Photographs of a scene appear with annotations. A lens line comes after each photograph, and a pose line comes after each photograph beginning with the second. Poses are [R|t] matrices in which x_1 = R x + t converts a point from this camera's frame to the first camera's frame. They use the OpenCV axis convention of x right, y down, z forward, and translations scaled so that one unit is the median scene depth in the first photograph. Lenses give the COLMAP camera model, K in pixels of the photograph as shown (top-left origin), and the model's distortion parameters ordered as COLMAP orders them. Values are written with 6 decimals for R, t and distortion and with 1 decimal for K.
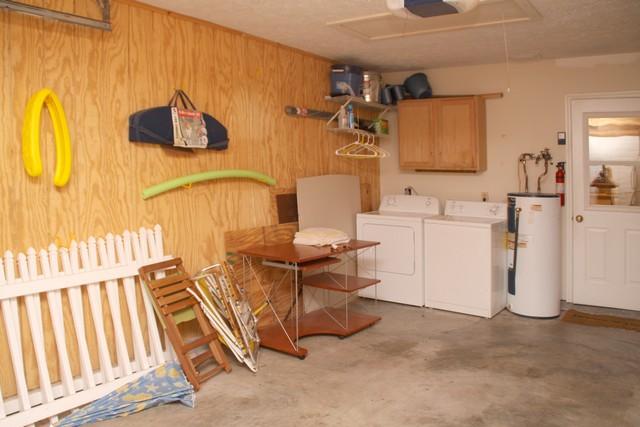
lens RADIAL K [[578.0, 0, 337.4], [0, 578.0, 212.5], [0, 0, 1]] dist [-0.148415, 0.313226]
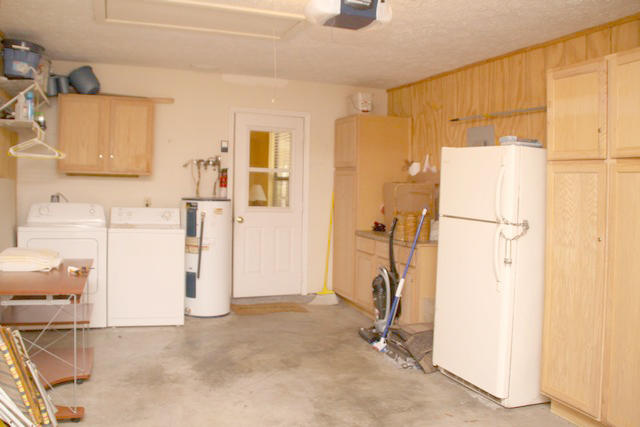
lens RADIAL K [[548.5, 0, 318.9], [0, 548.5, 184.4], [0, 0, 1]] dist [-0.172920, 0.257261]
pose [[0.609071, 0.000834, 0.793115, -0.324663], [0.044653, 0.998377, -0.035340, -0.014018], [-0.791858, 0.056940, 0.608046, 0.234044]]
